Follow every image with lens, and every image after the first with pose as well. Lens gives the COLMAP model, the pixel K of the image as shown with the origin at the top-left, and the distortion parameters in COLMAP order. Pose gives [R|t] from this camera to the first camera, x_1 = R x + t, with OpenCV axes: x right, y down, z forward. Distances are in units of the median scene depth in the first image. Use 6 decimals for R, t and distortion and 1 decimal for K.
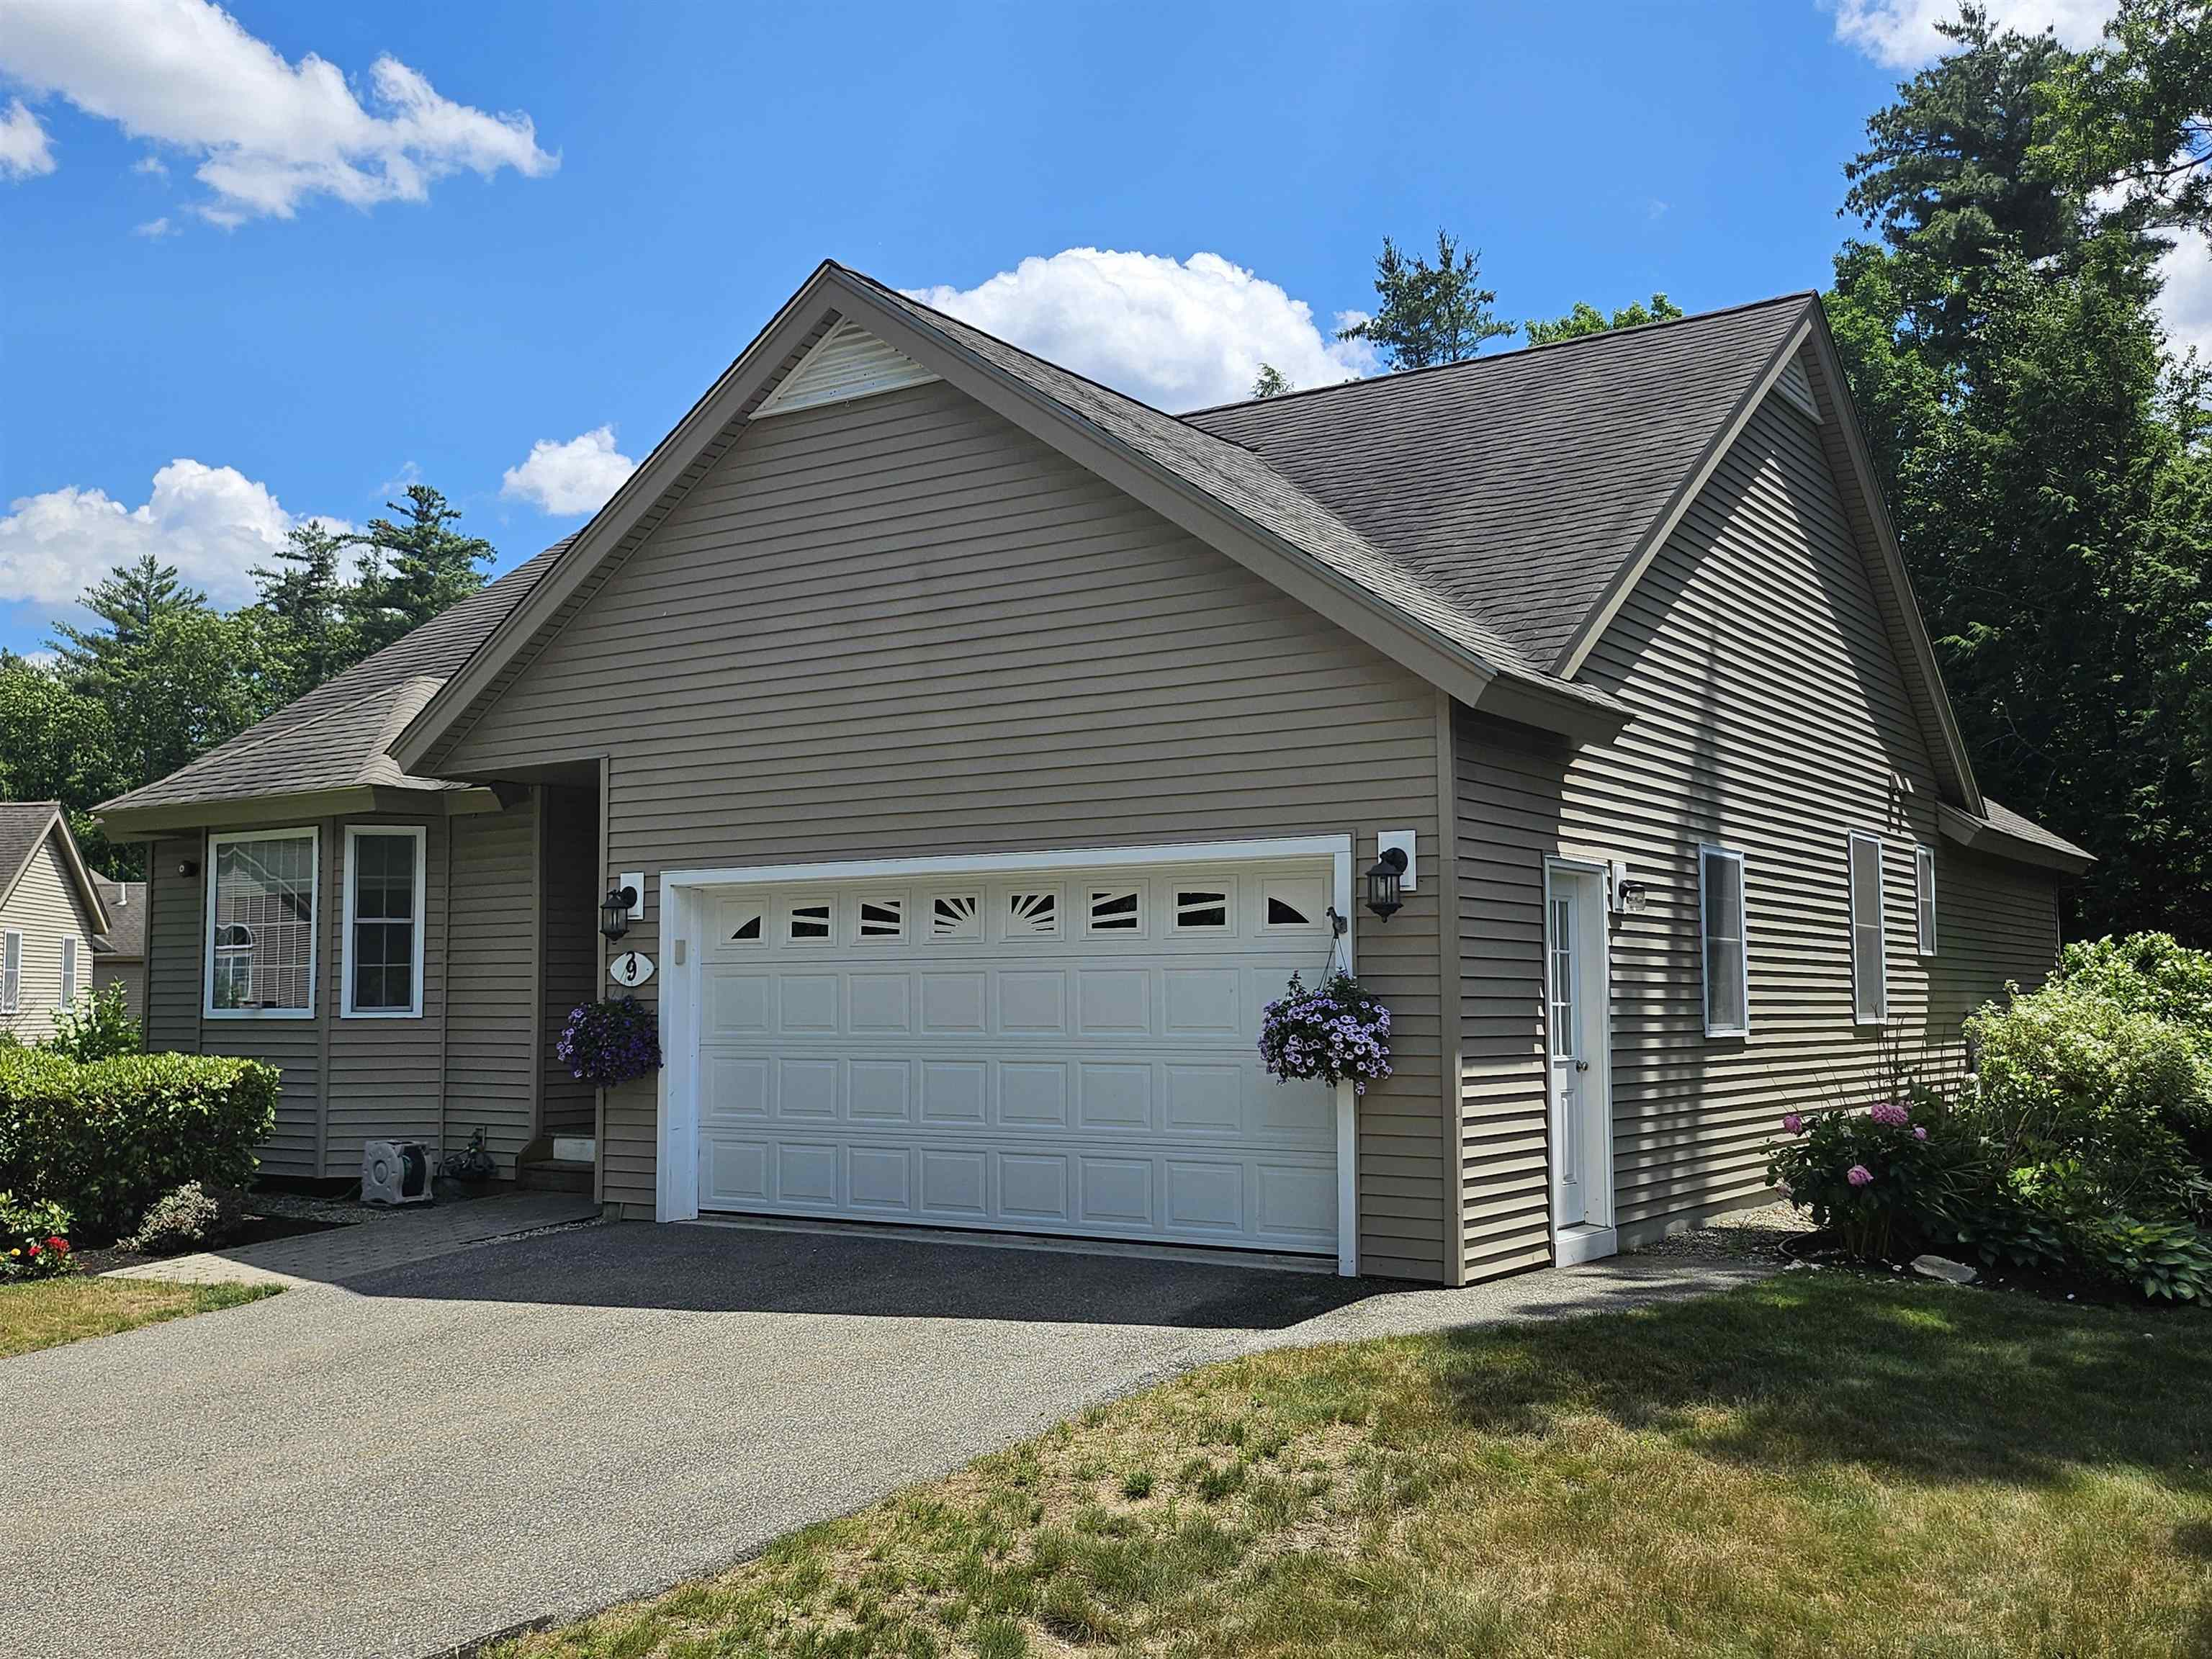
lens RADIAL K [[2065.3, 0, 1106.0], [0, 2065.3, 831.1], [0, 0, 1]] dist [0.070310, 0.000000]
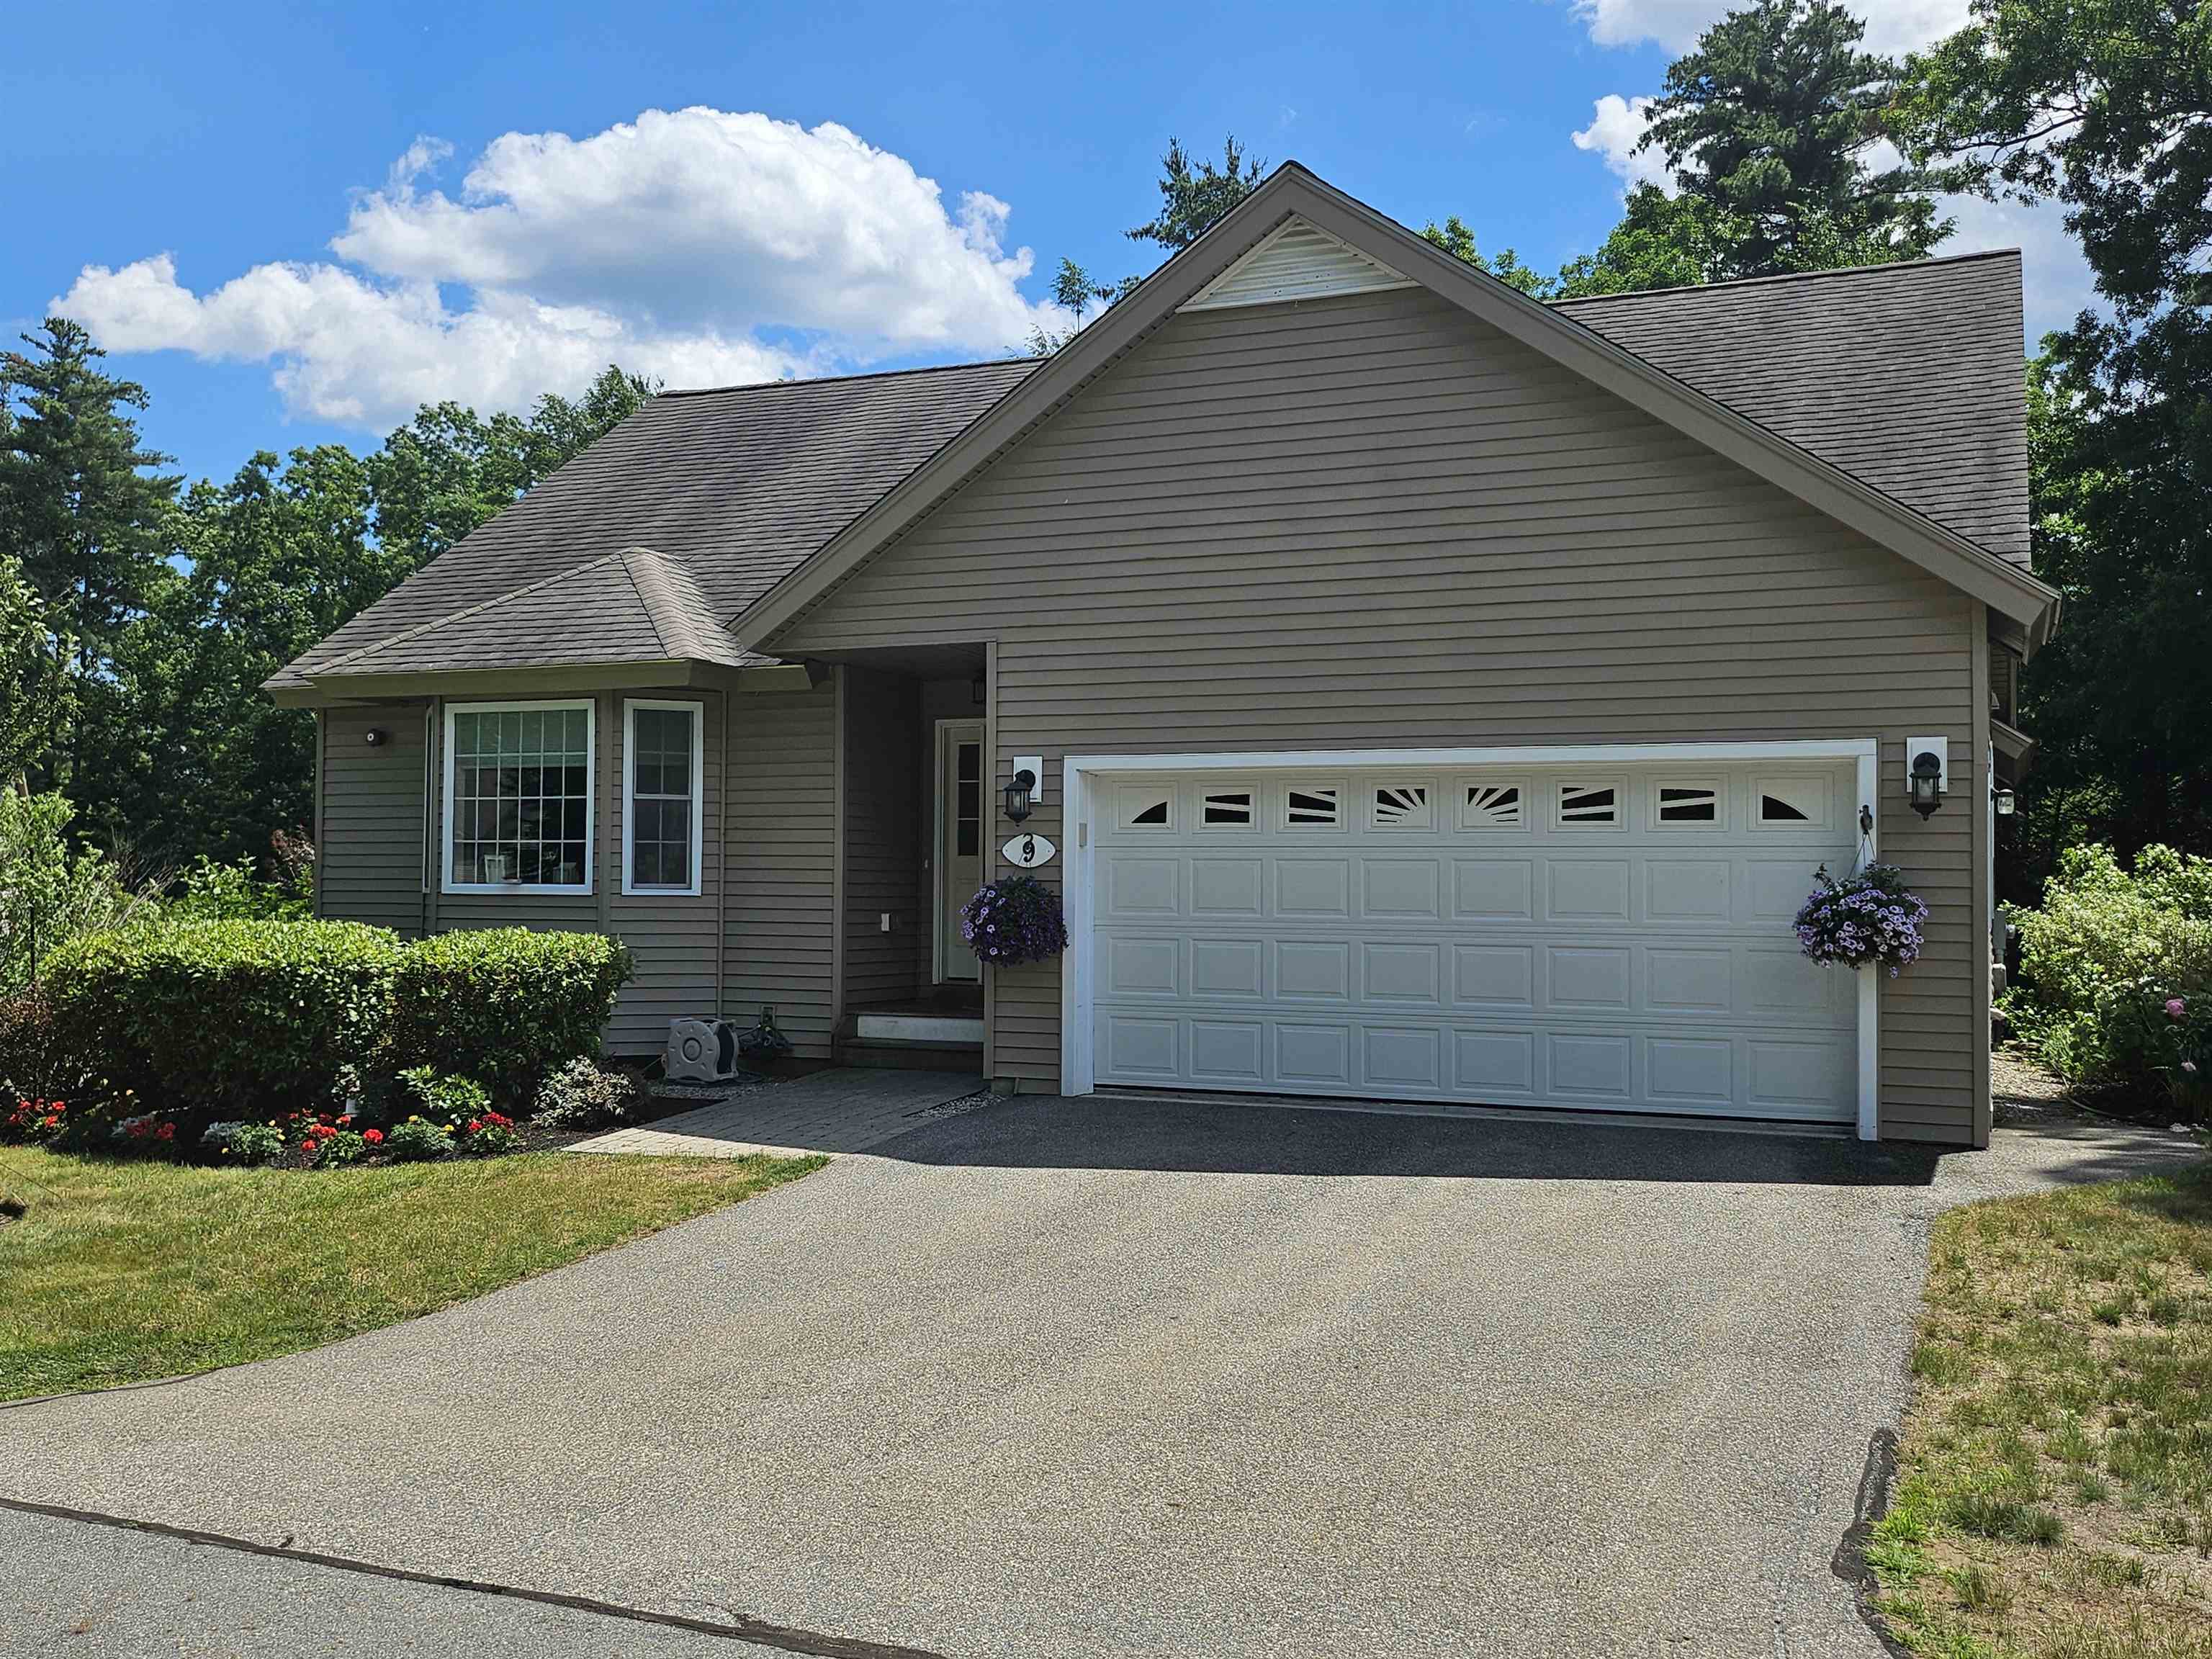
lens RADIAL K [[2065.3, 0, 1102.7], [0, 2065.3, 818.1], [0, 0, 1]] dist [0.070310, 0.000000]
pose [[0.980575, 0.018061, 0.195313, -0.389945], [-0.027411, 0.998599, 0.045271, 0.003570], [-0.194221, -0.049745, 0.979696, -0.000041]]
